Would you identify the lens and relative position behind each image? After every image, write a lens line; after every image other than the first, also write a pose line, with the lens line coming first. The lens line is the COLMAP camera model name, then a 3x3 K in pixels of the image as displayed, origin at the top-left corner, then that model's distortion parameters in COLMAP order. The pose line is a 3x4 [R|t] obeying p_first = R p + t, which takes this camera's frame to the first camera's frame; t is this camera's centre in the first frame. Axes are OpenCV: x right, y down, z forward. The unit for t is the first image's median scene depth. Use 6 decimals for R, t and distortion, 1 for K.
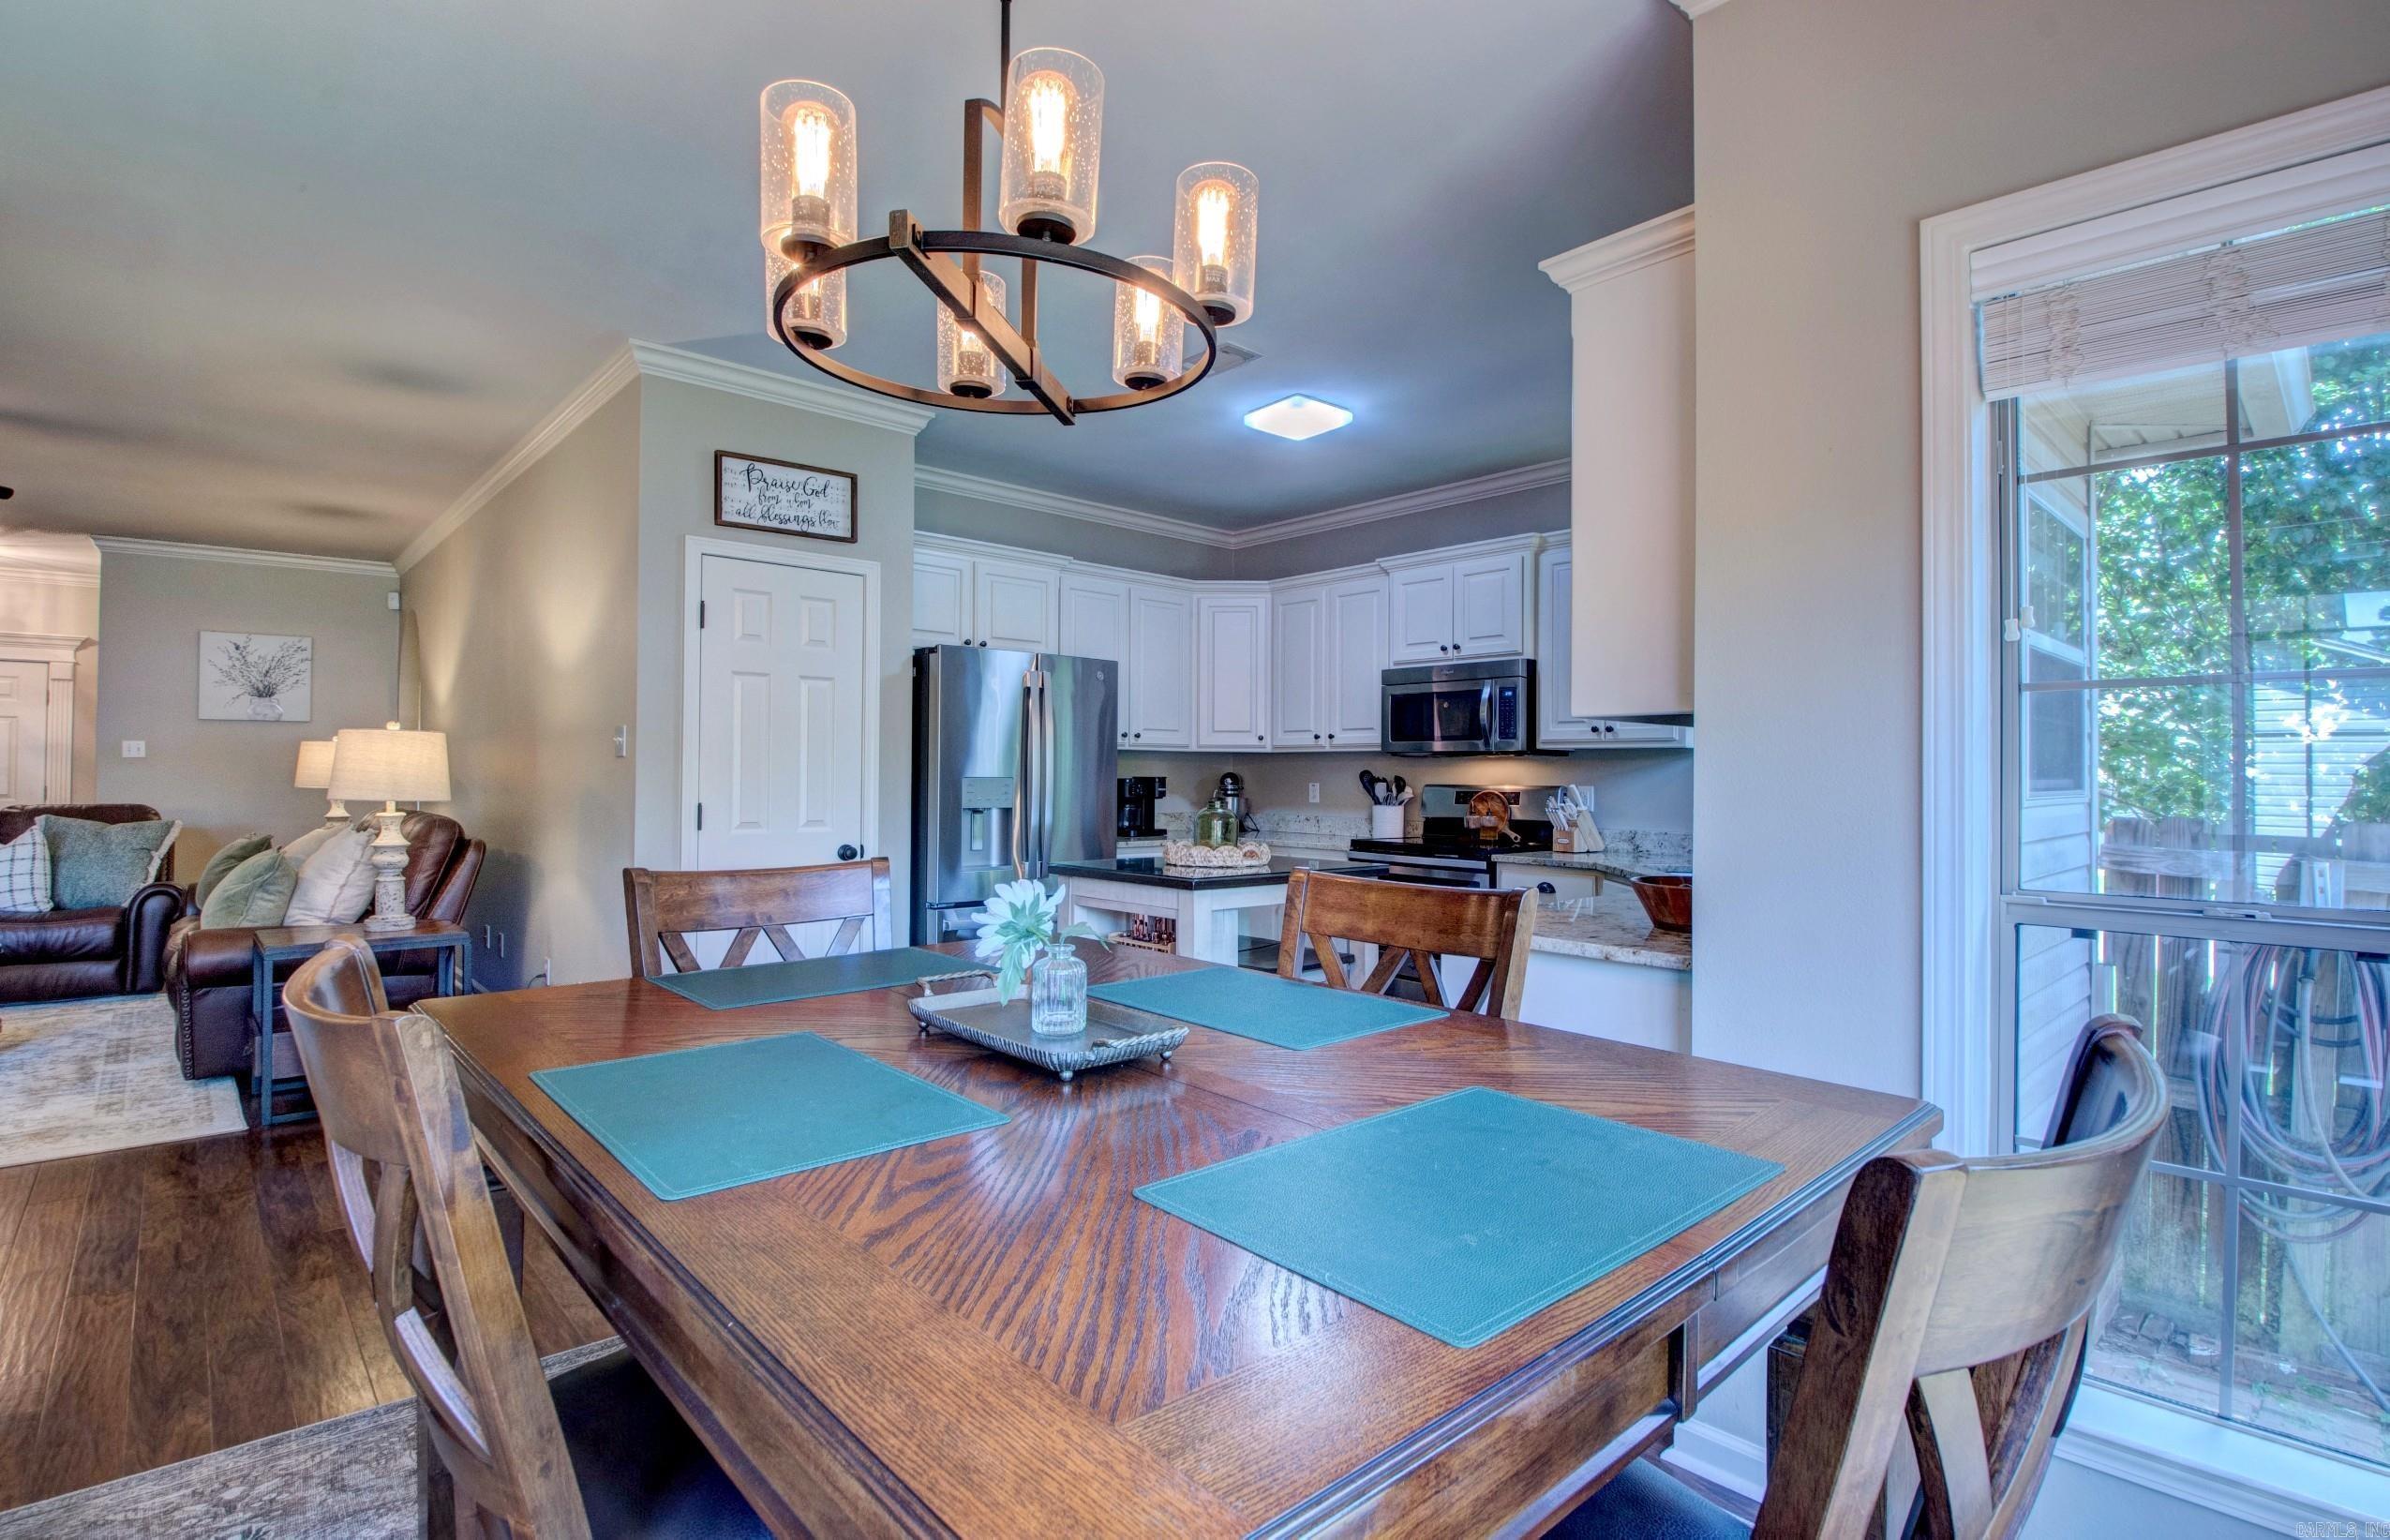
lens RADIAL K [[1105.8, 0, 1142.1], [0, 1105.8, 760.7], [0, 0, 1]] dist [0.003041, -0.020135]
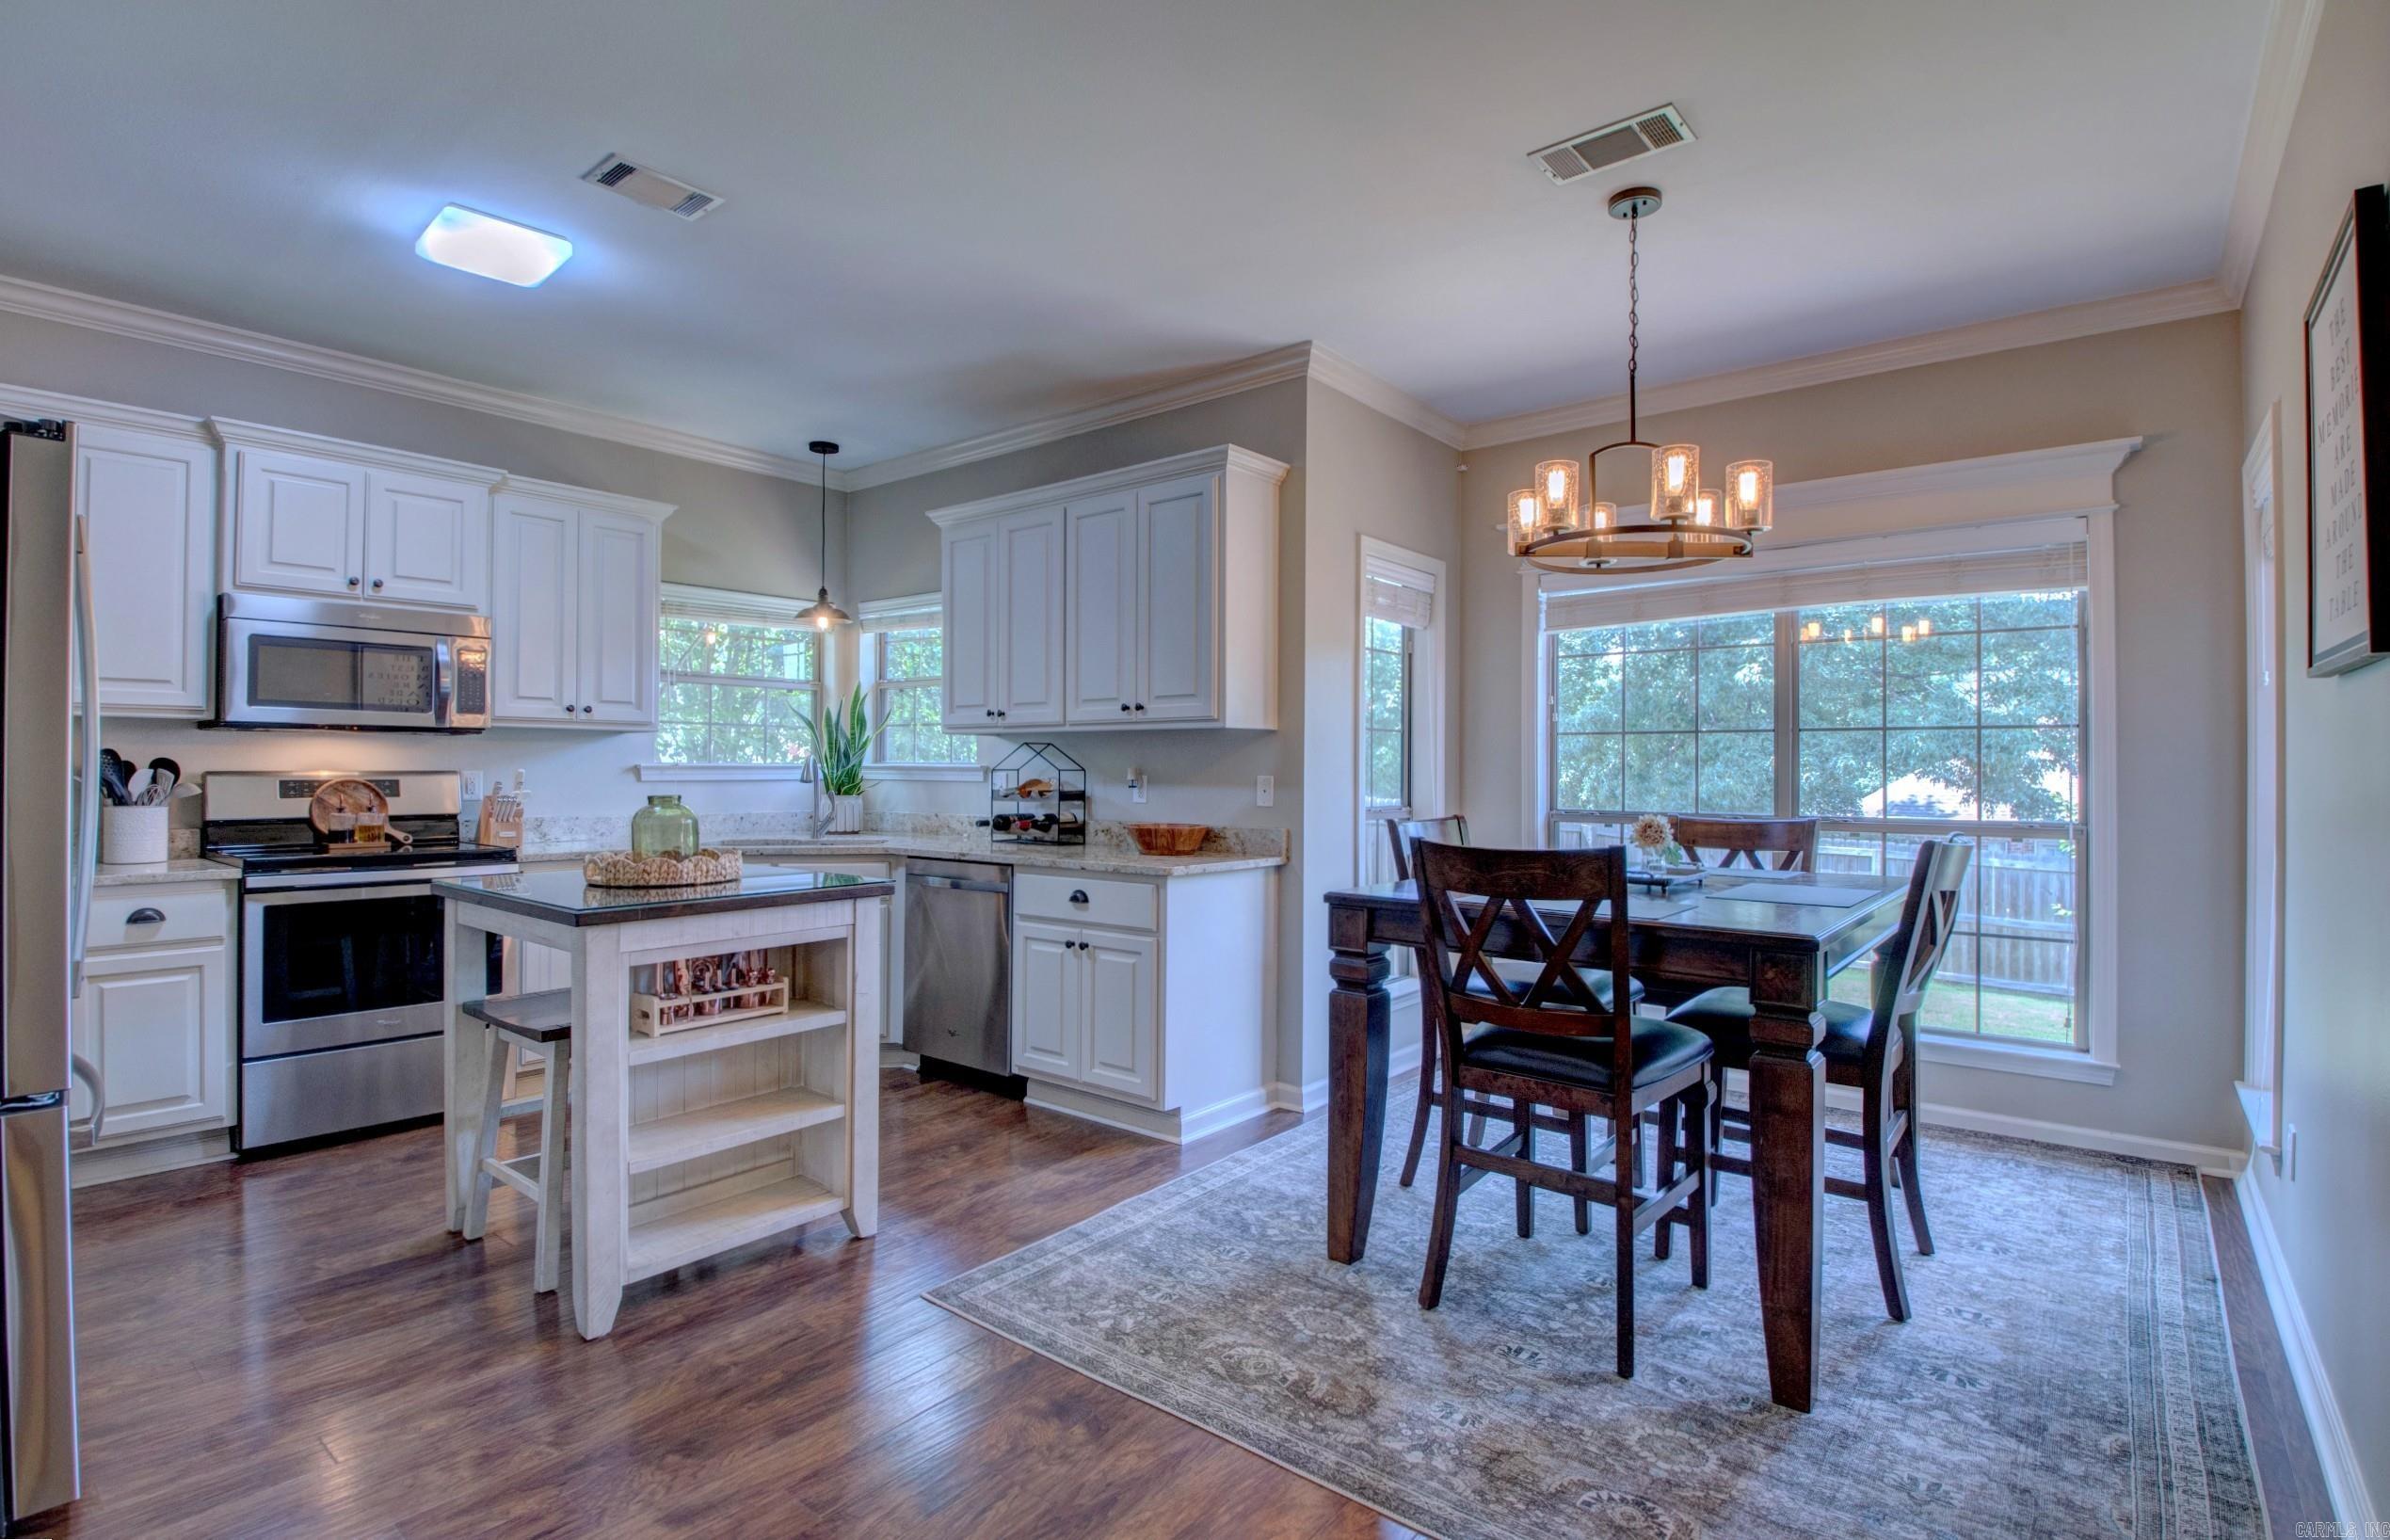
lens RADIAL K [[1116.4, 0, 1182.8], [0, 1116.4, 759.6], [0, 0, 1]] dist [0.003883, 0.000110]
pose [[-0.158590, -0.001182, 0.987344, -0.523968], [-0.017335, 0.999848, -0.001587, 0.006058], [-0.987192, -0.017367, -0.158586, 0.572338]]
